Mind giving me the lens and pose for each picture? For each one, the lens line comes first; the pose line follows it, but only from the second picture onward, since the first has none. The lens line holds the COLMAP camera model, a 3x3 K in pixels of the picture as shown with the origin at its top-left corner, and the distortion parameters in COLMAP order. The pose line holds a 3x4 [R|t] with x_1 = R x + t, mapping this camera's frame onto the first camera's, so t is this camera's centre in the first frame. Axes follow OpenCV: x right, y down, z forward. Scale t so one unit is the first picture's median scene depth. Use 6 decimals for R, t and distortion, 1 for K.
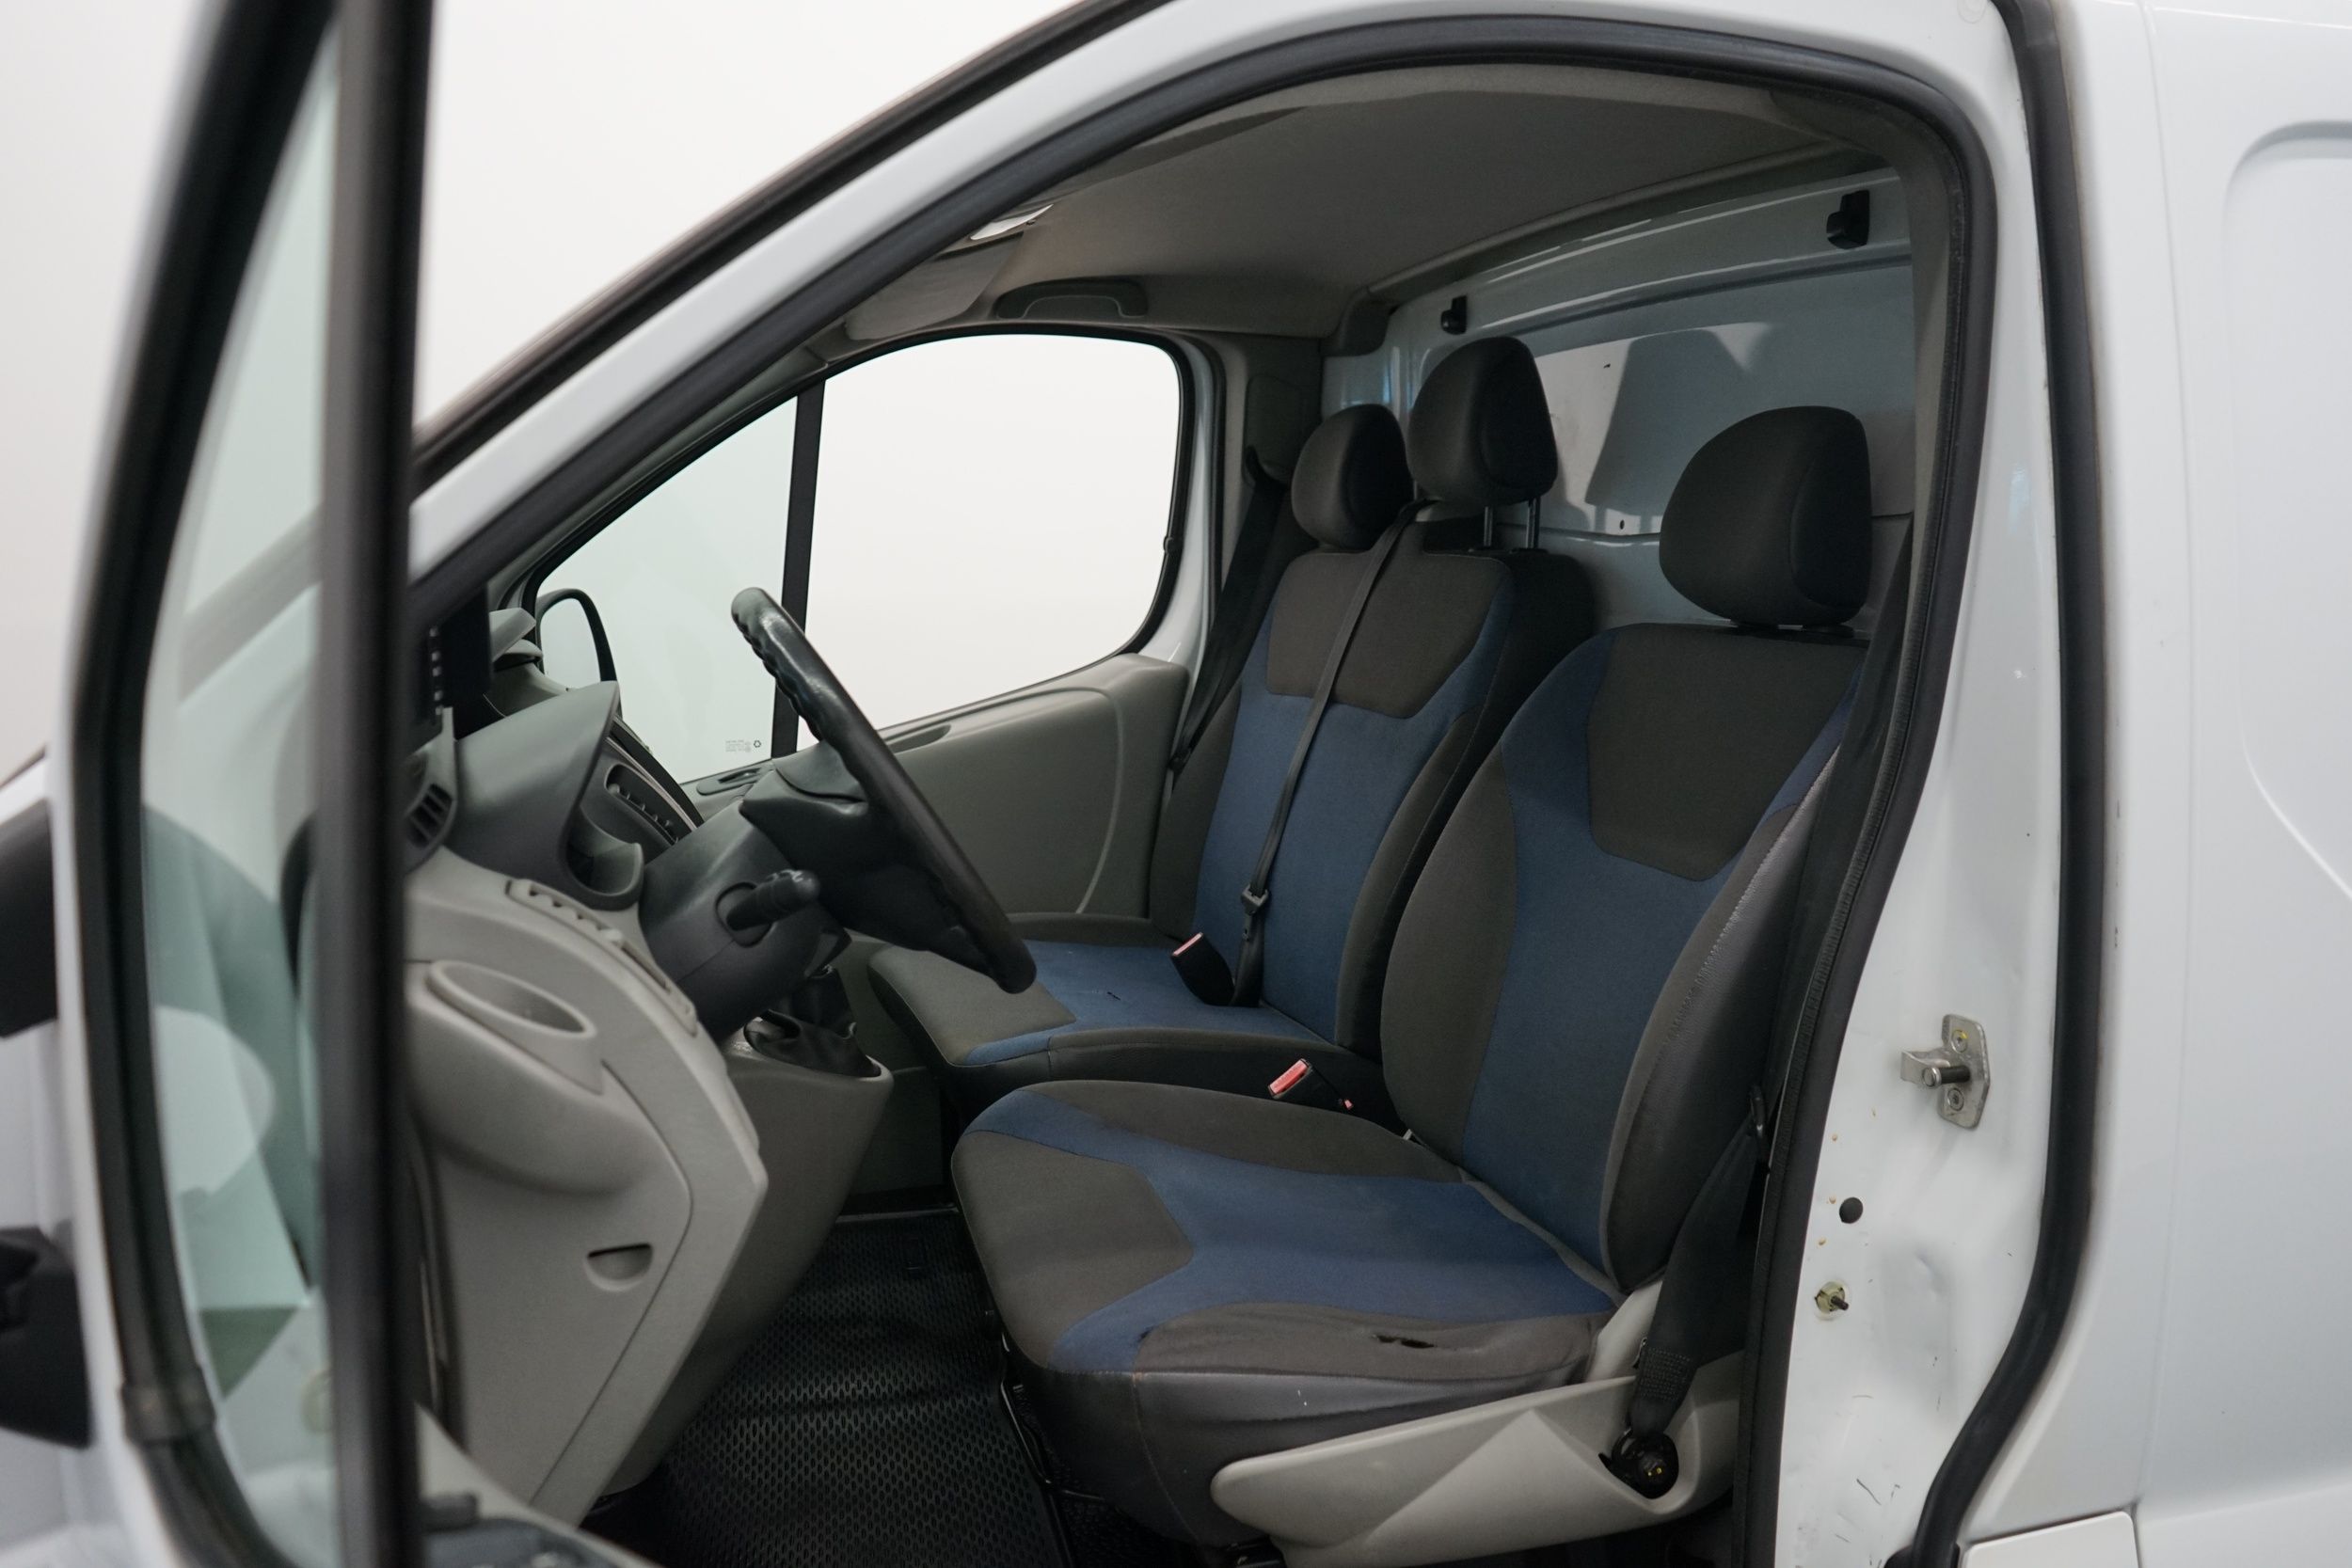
lens RADIAL K [[1884.5, 0, 1176.0], [0, 1884.5, 784.0], [0, 0, 1]] dist [-0.045635, 0.079062]
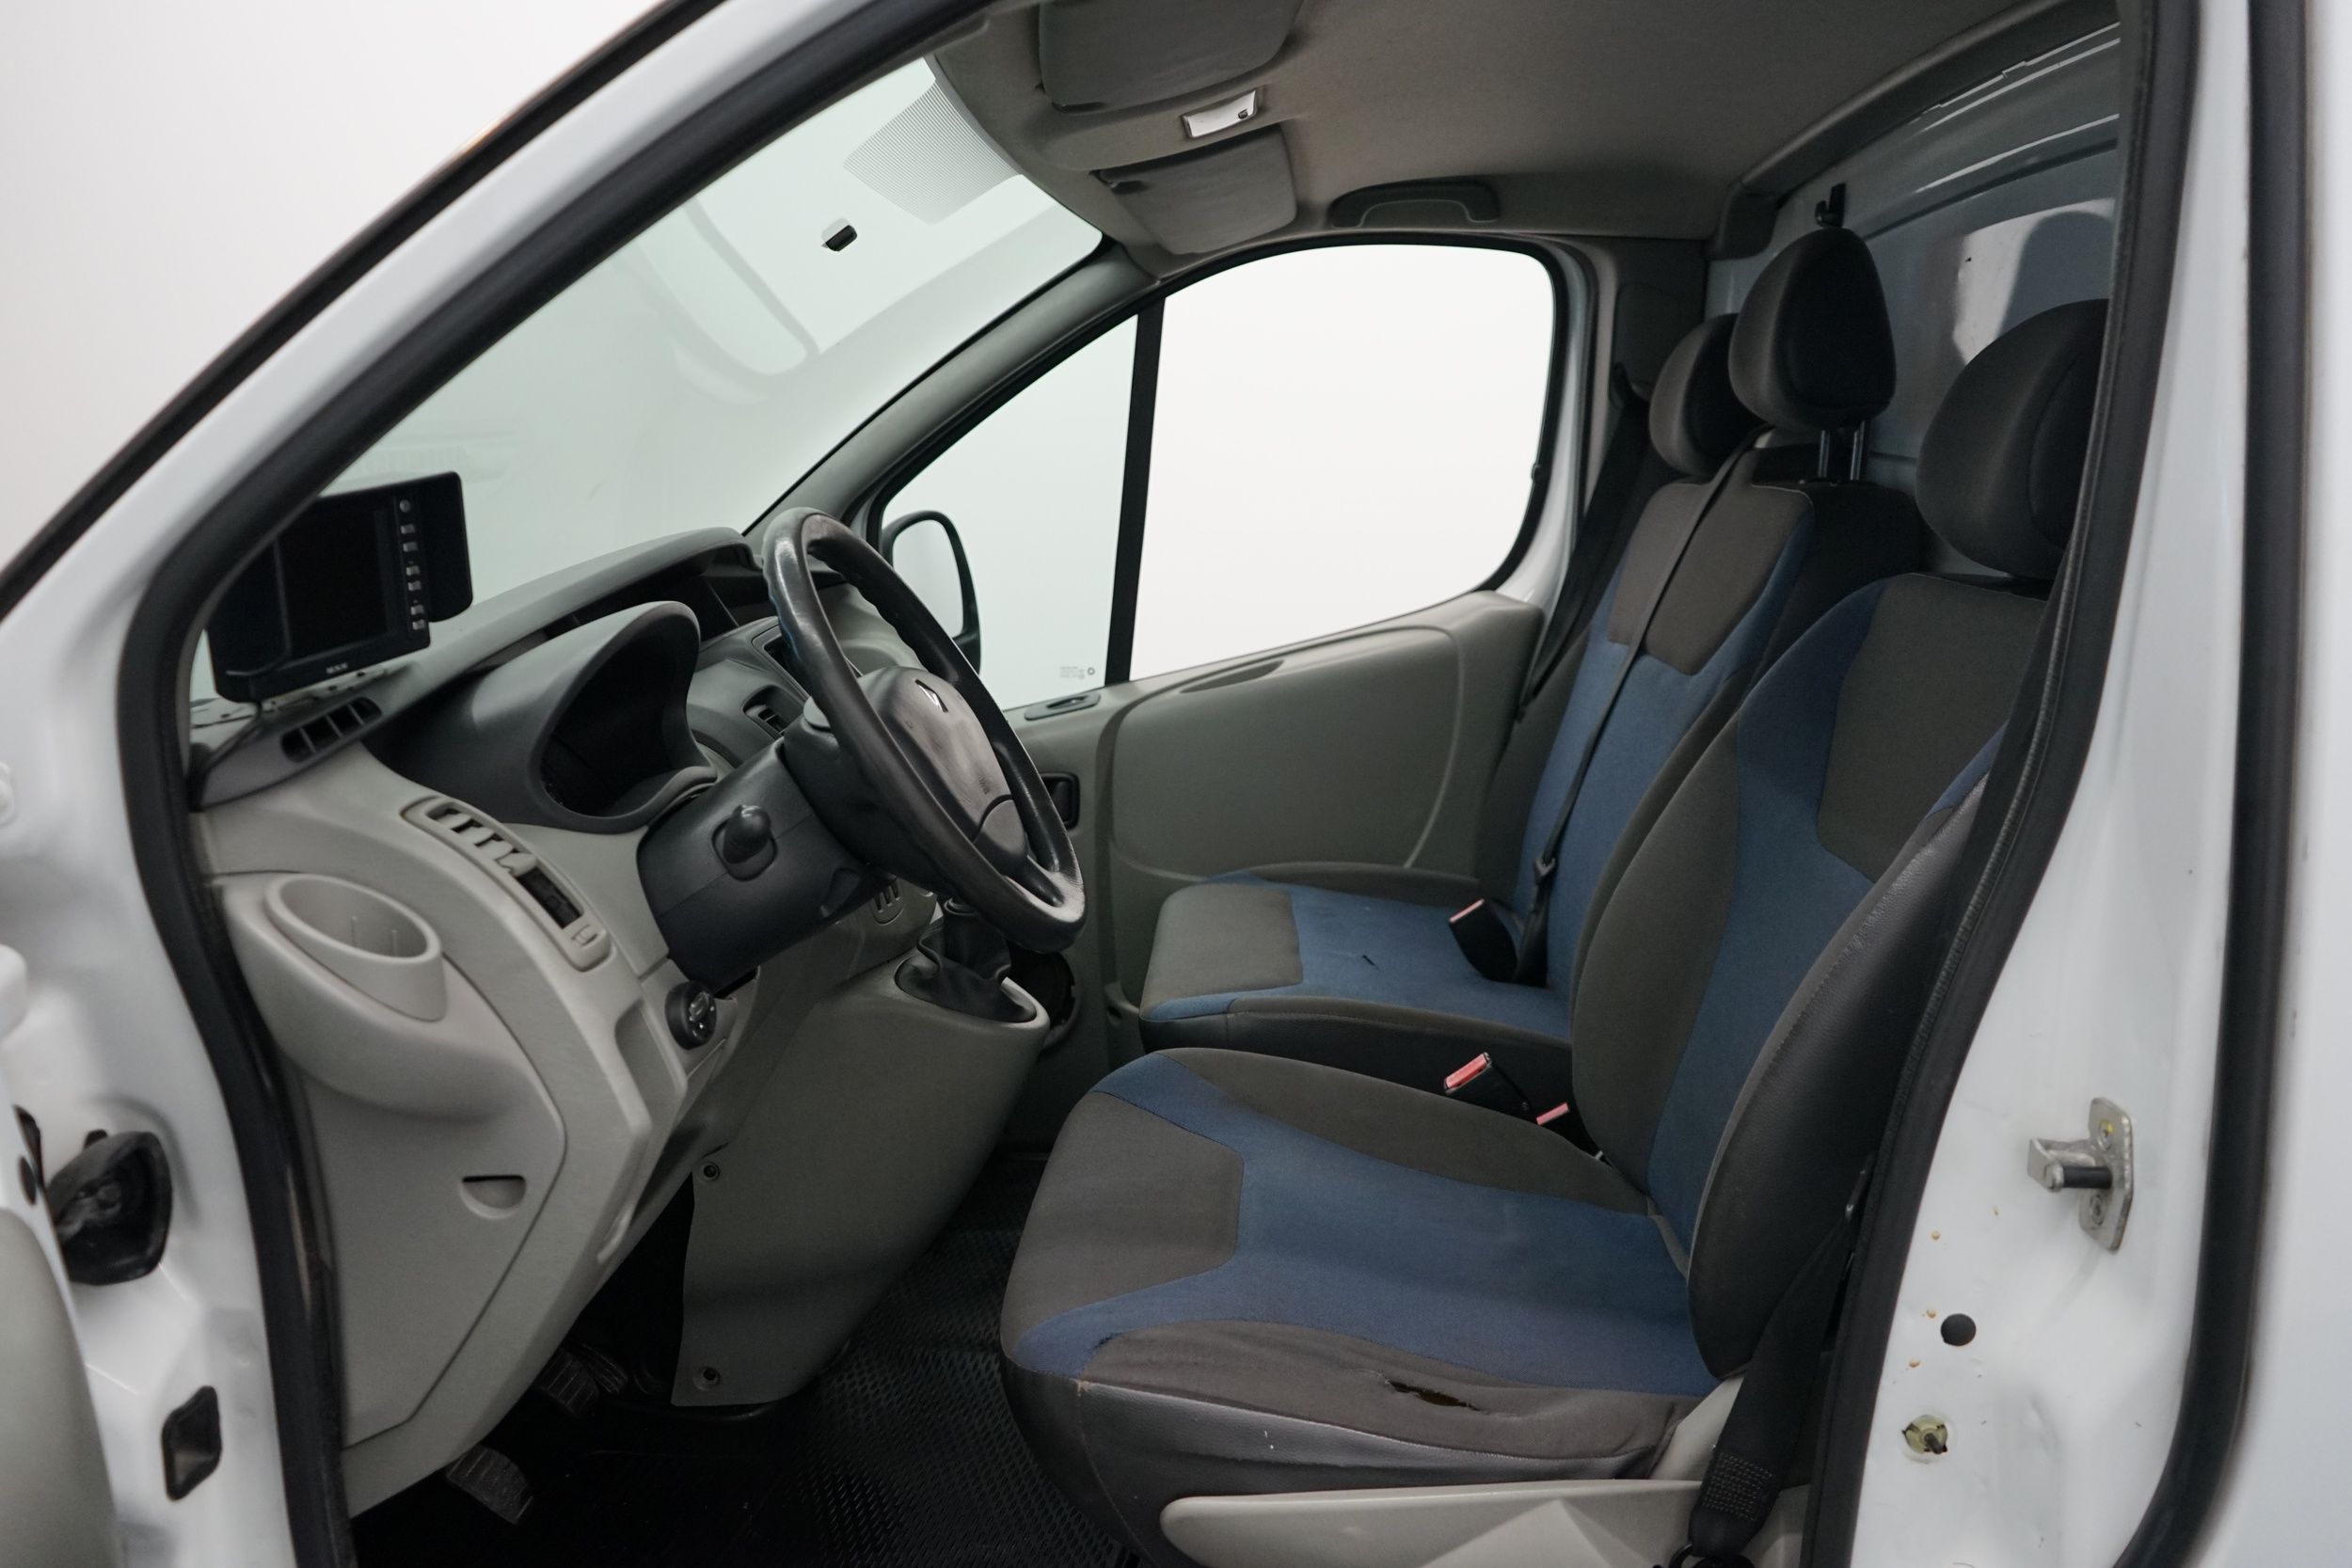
lens RADIAL K [[1884.5, 0, 1176.0], [0, 1884.5, 784.0], [0, 0, 1]] dist [-0.045635, 0.079062]
pose [[0.942033, 0.063615, -0.329434, 0.215705], [-0.051572, 0.997647, 0.045179, -0.013293], [0.331533, -0.025570, 0.943097, 0.117149]]
